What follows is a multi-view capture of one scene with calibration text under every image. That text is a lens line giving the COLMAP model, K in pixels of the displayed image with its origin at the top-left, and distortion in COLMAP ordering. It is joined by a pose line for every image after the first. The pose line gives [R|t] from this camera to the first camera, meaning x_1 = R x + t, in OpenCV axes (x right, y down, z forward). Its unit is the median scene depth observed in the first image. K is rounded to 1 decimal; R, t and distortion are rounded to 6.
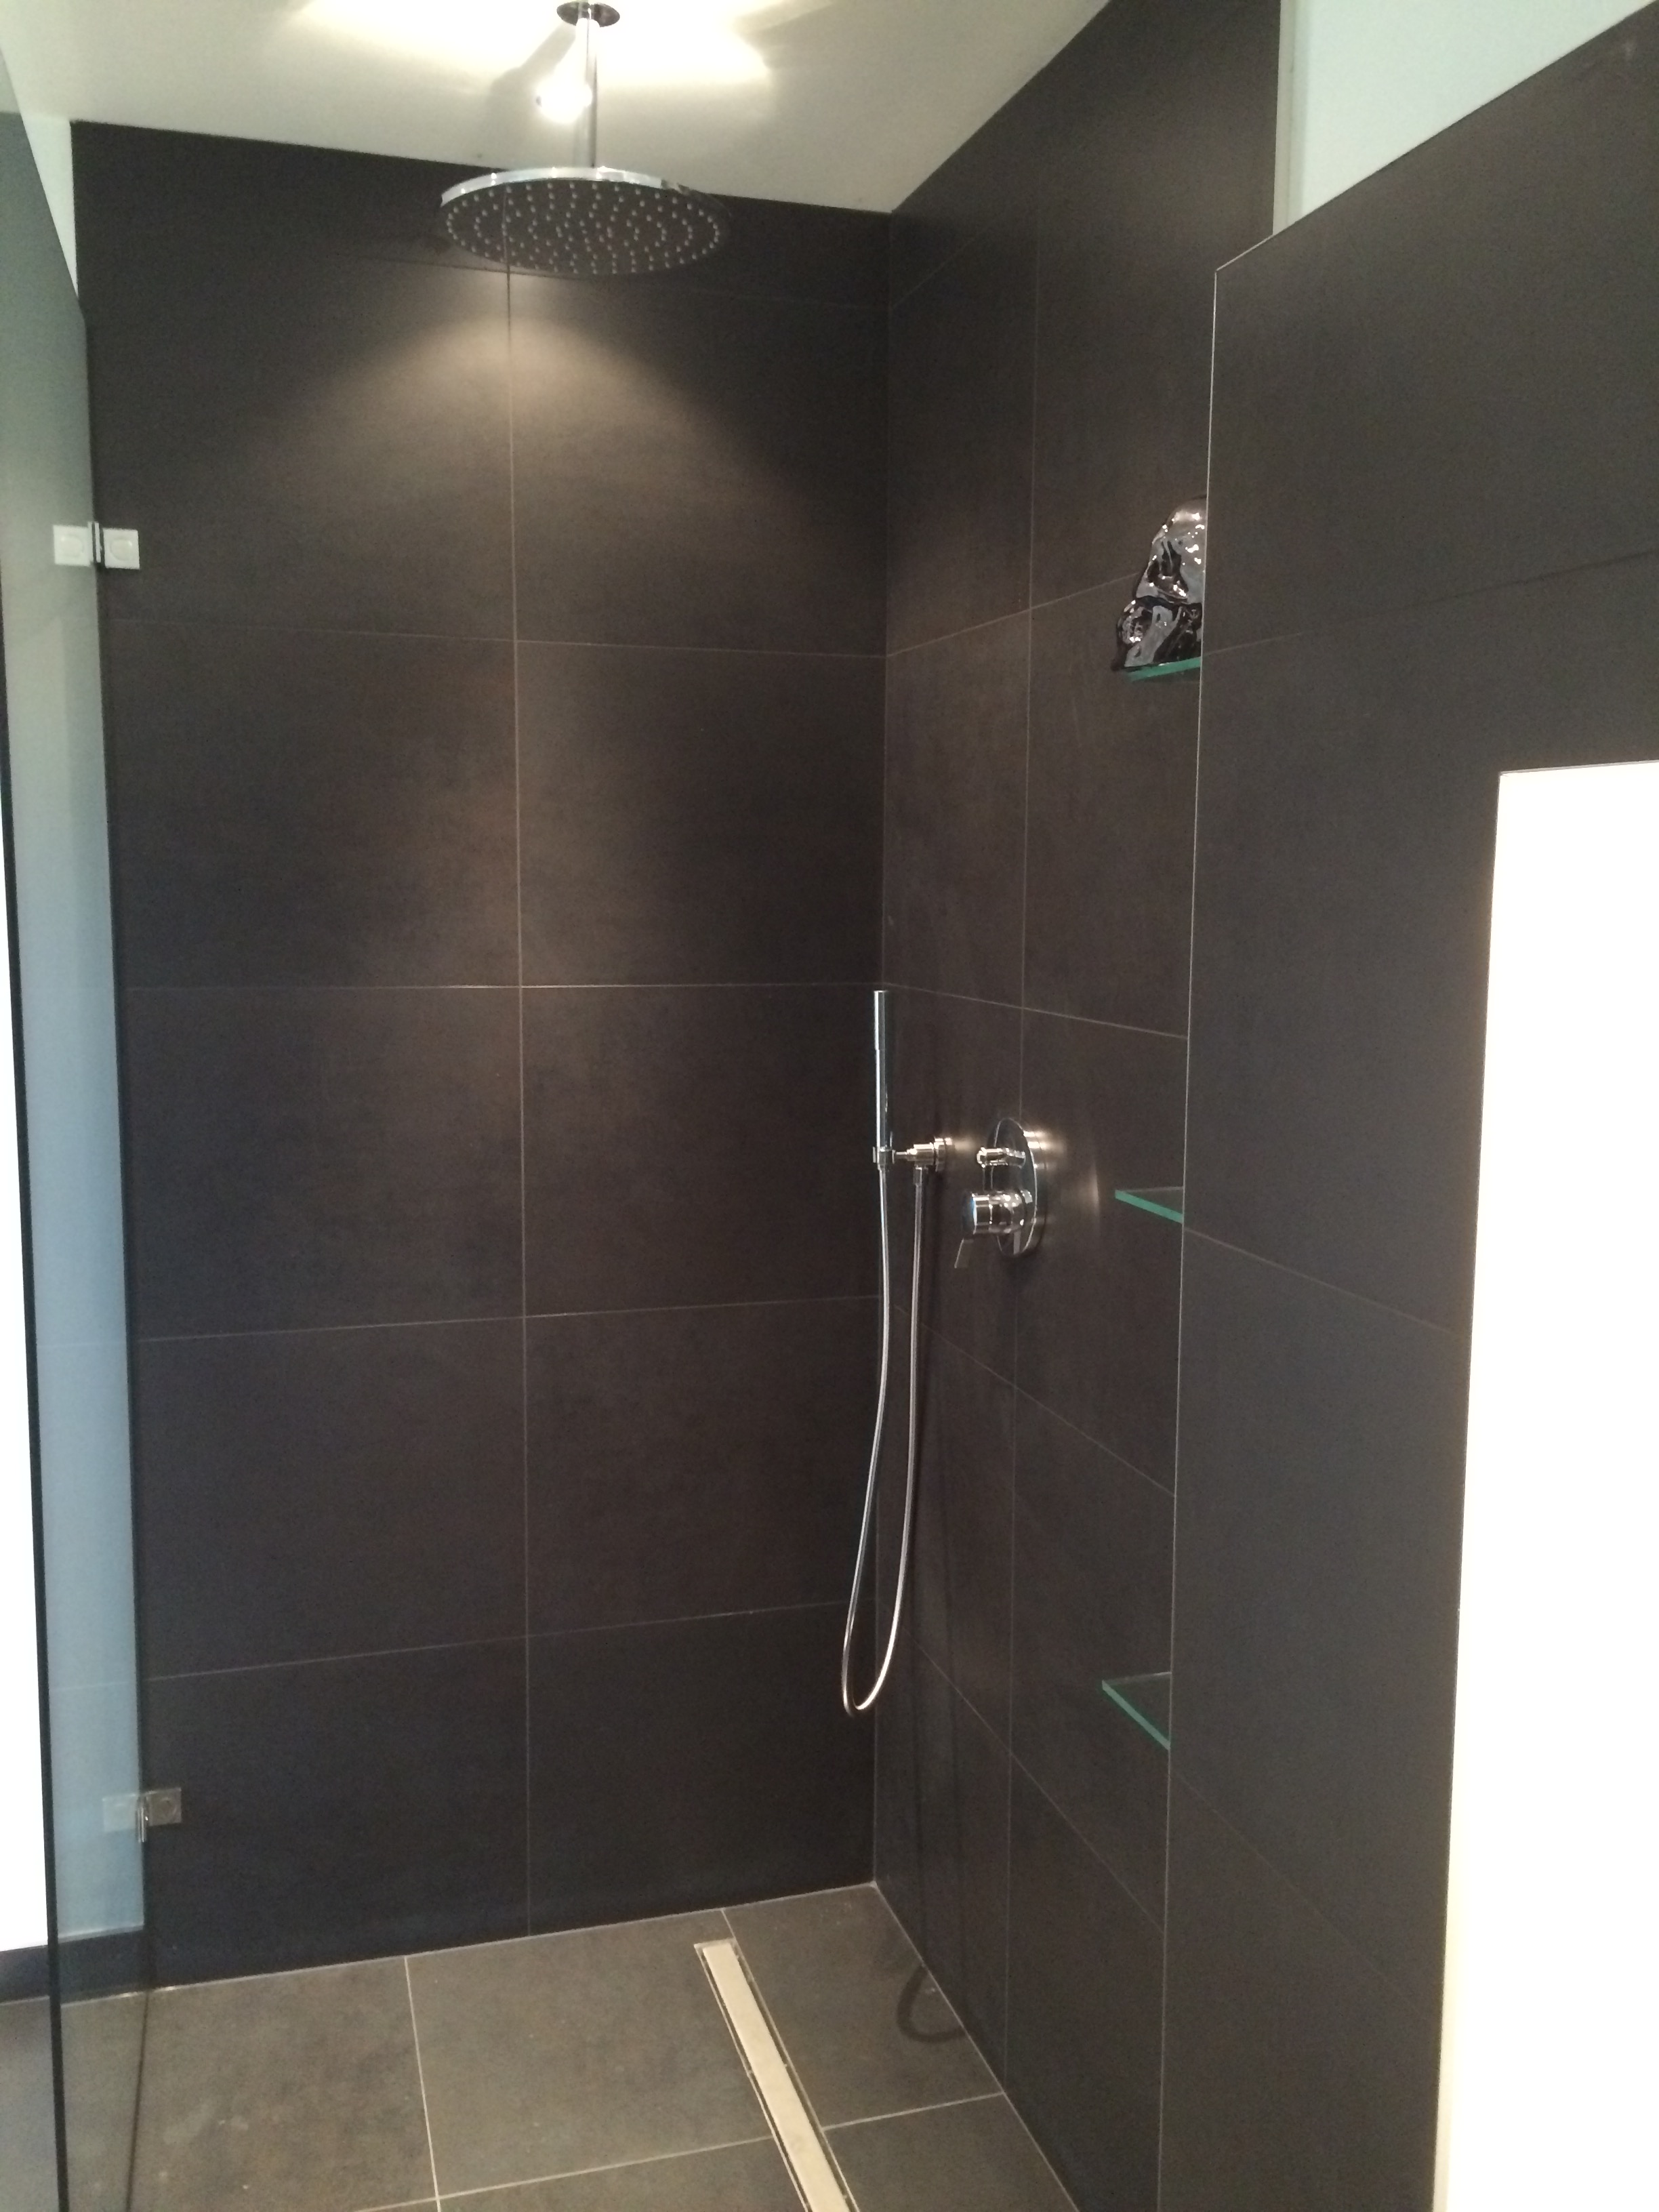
lens RADIAL K [[1881.1, 0, 826.8], [0, 1881.1, 1096.1], [0, 0, 1]] dist [0.088079, -0.111009]
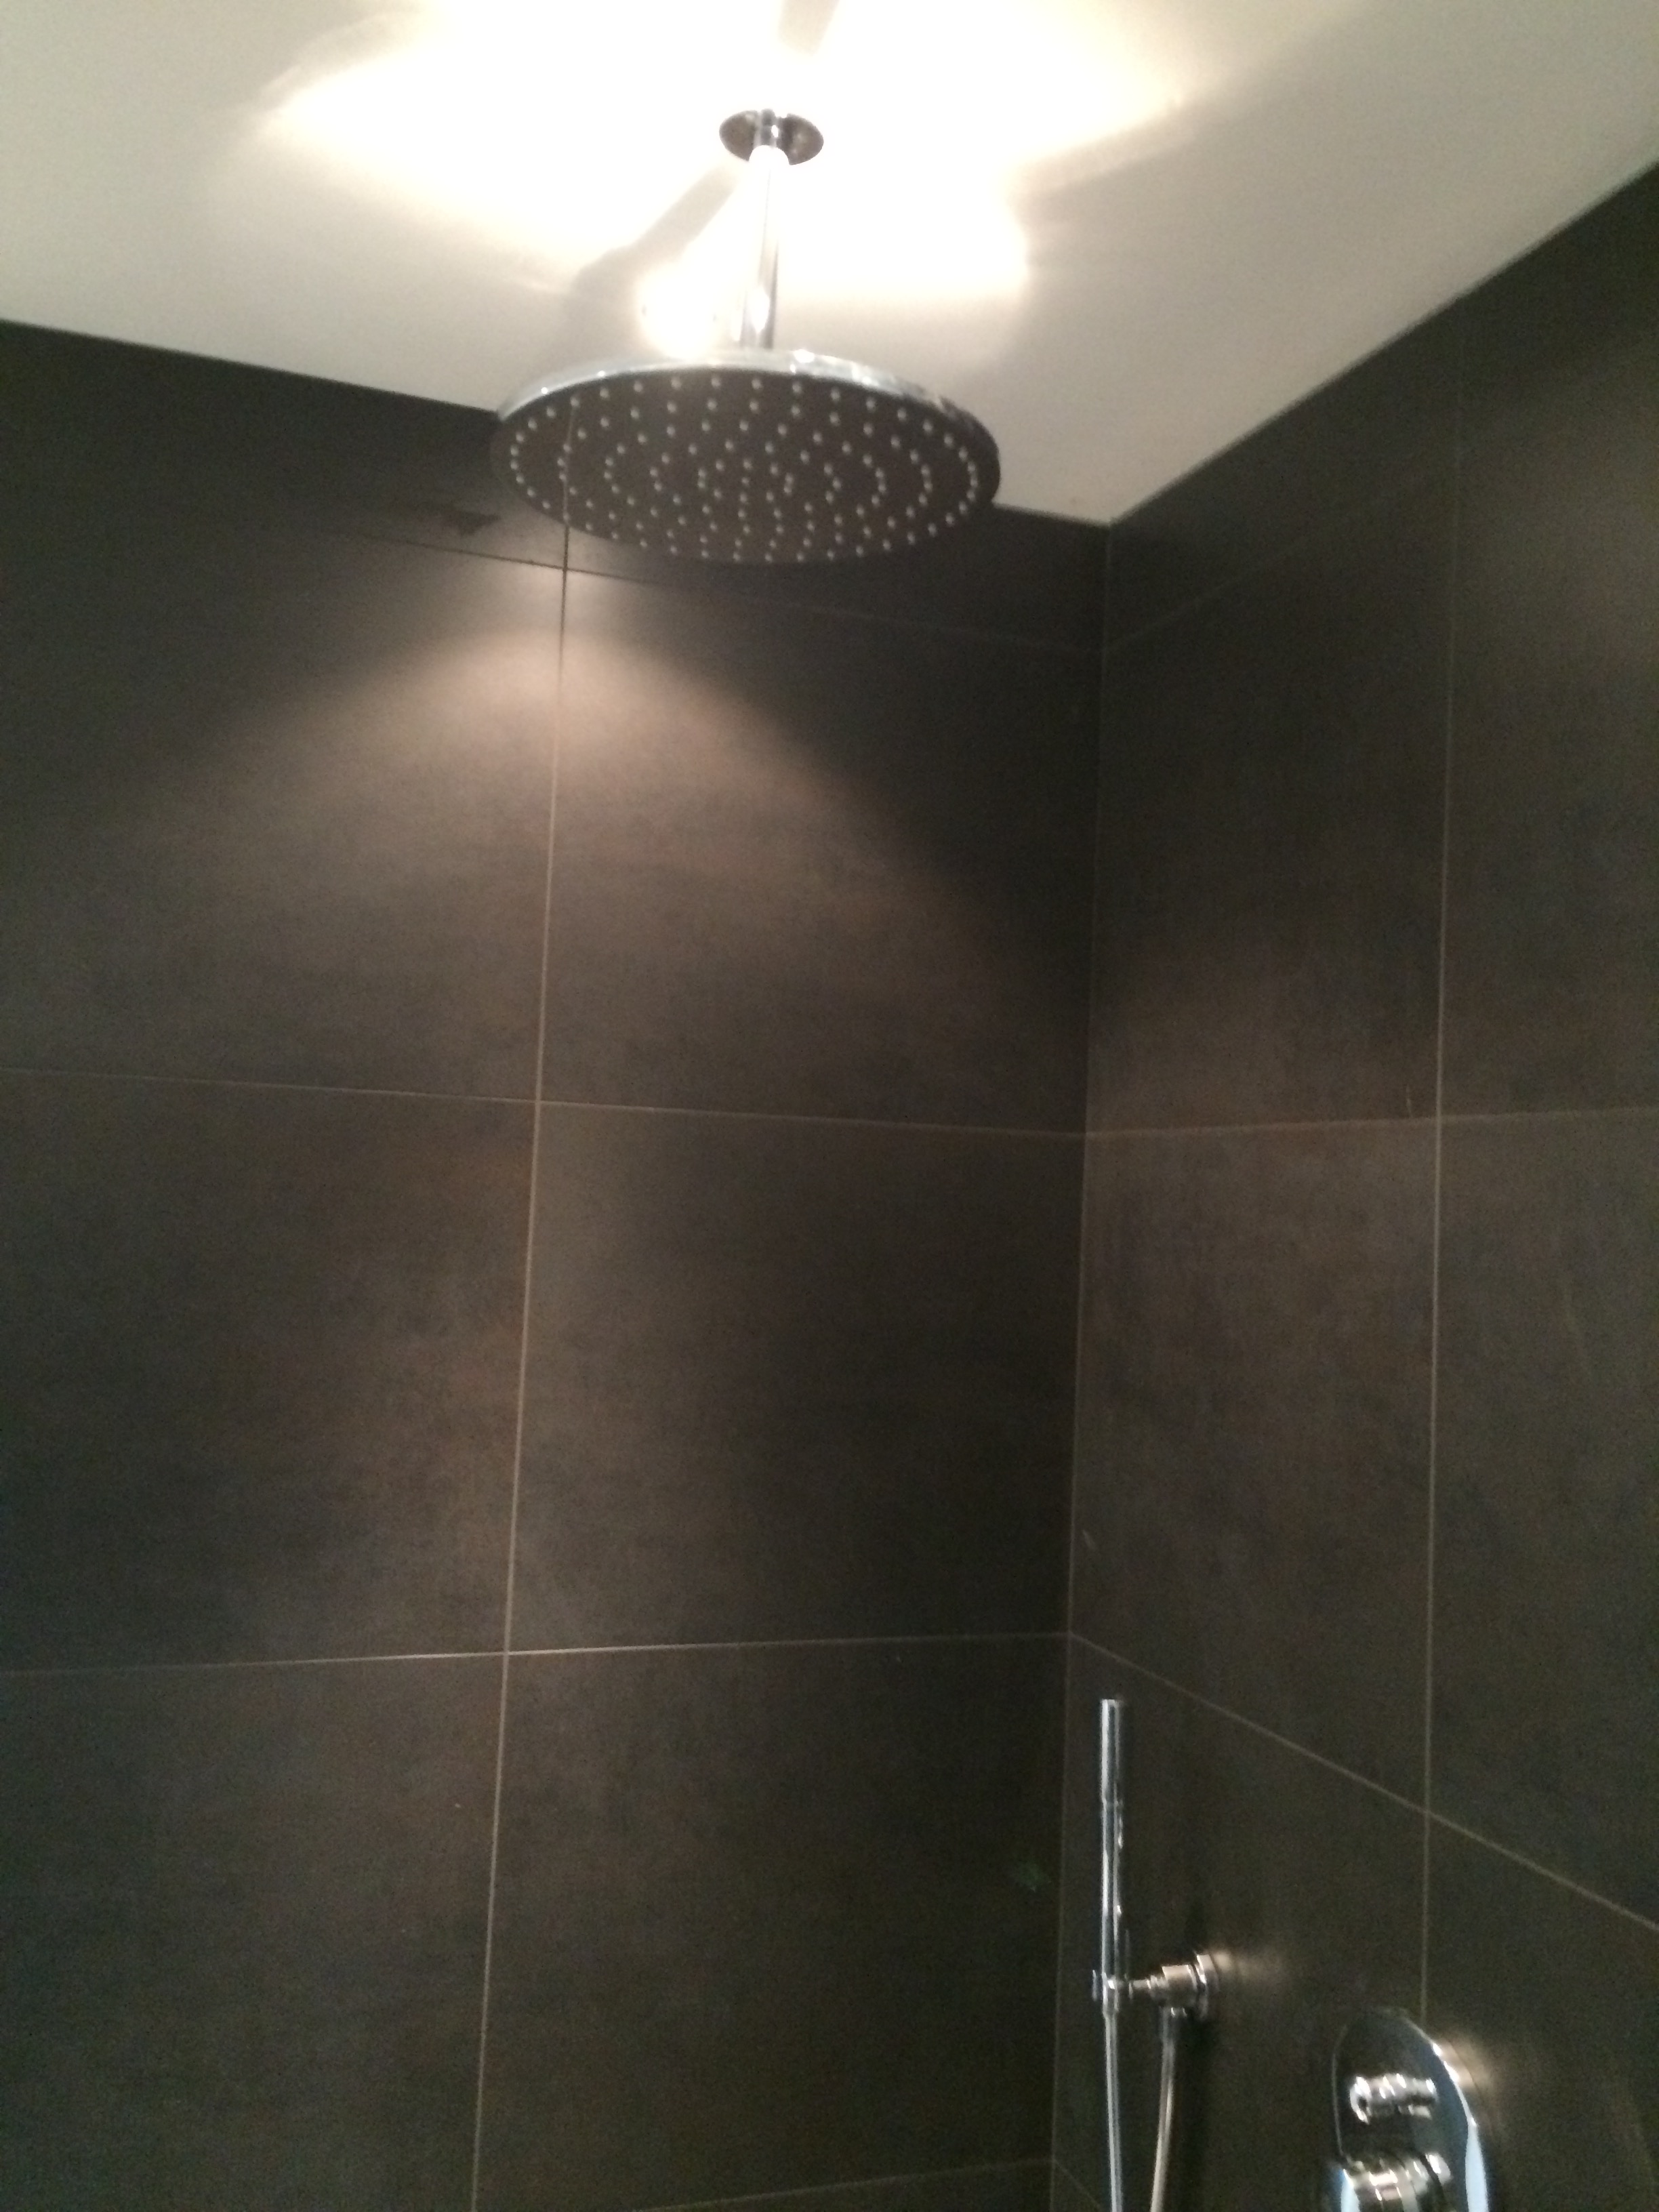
lens RADIAL K [[1881.1, 0, 830.9], [0, 1881.1, 1095.8], [0, 0, 1]] dist [0.088079, -0.111009]
pose [[0.998133, 0.040117, 0.046048, -0.098396], [-0.031276, 0.983390, -0.178792, -0.136397], [-0.052455, 0.177018, 0.982809, 0.379929]]
